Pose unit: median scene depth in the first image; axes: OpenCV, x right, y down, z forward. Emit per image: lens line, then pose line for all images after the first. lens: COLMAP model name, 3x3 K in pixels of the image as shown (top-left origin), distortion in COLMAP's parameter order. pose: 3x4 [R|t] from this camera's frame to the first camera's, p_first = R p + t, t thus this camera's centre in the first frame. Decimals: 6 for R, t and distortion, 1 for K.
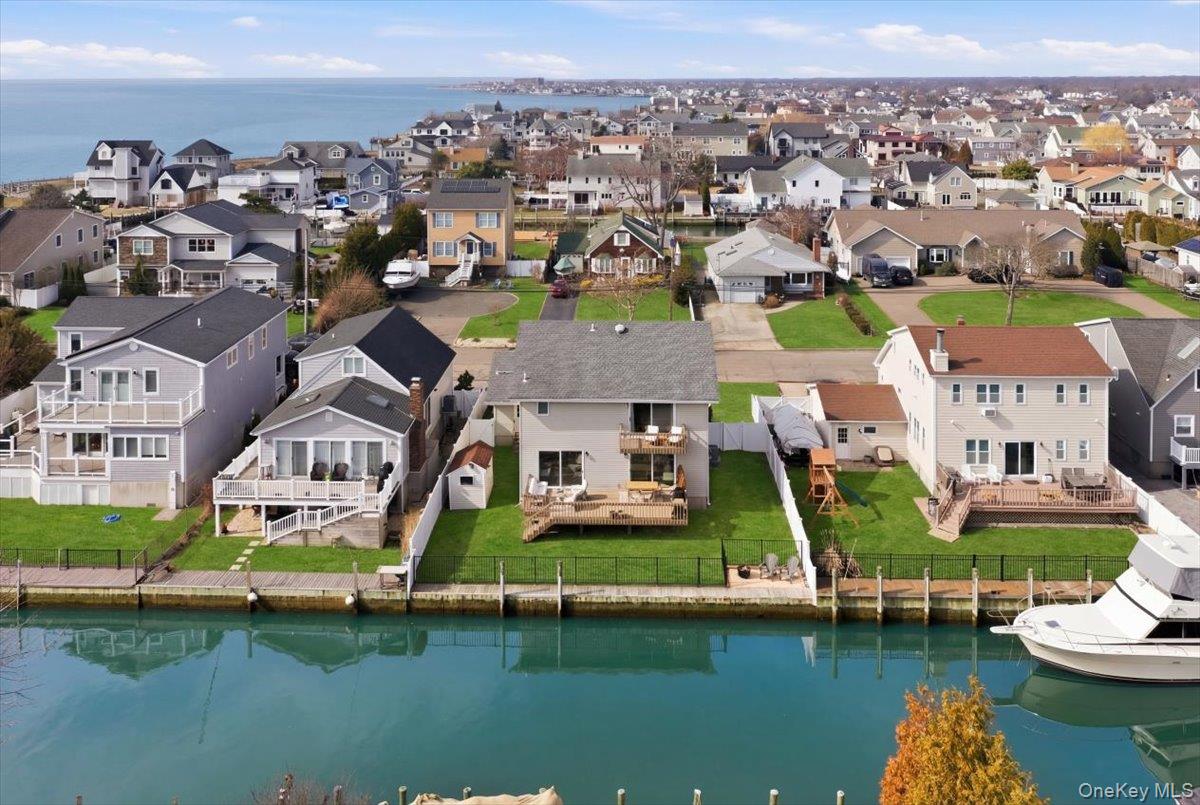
lens RADIAL K [[954.2, 0, 600.9], [0, 954.2, 337.6], [0, 0, 1]] dist [0.001342, -0.000243]
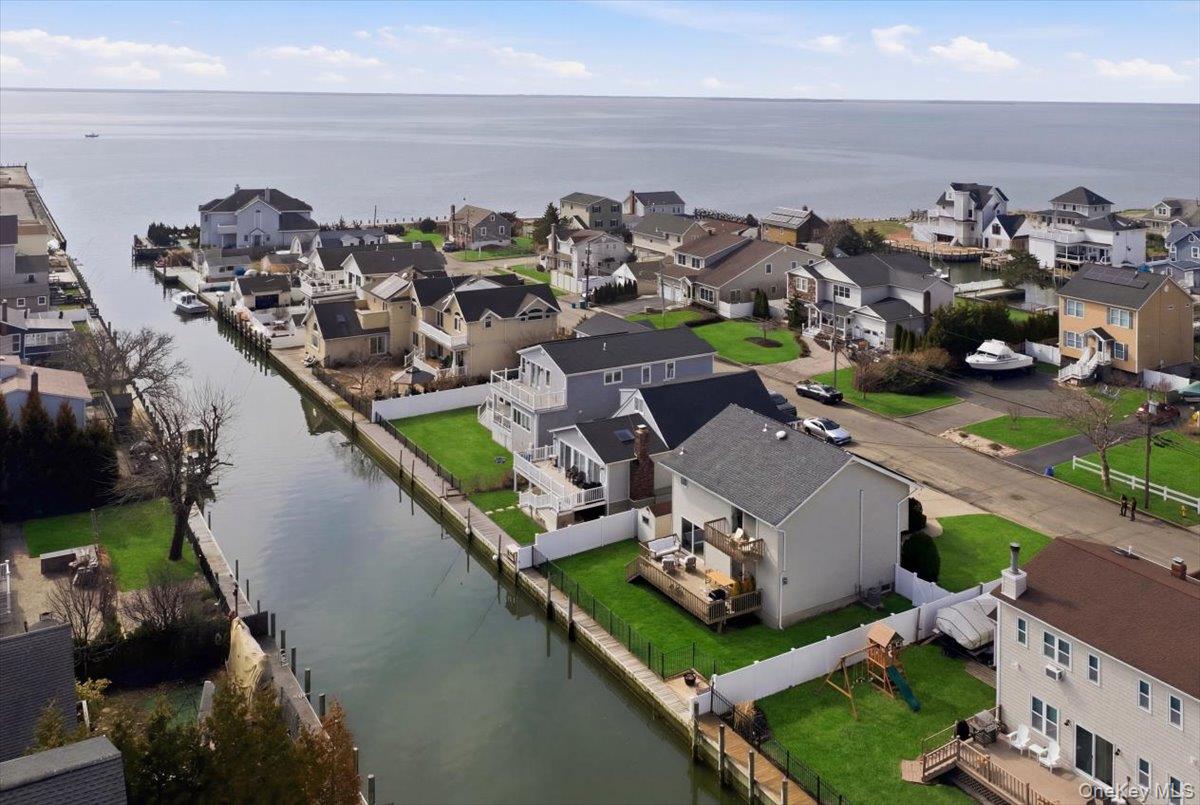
lens RADIAL K [[970.7, 0, 600.0], [0, 970.7, 402.5], [0, 0, 1]] dist [-0.004096, -0.000322]
pose [[0.555243, 0.255915, -0.791336, 0.337651], [-0.230538, 0.961556, 0.149206, -0.071279], [0.799098, 0.099587, 0.592896, 0.103615]]
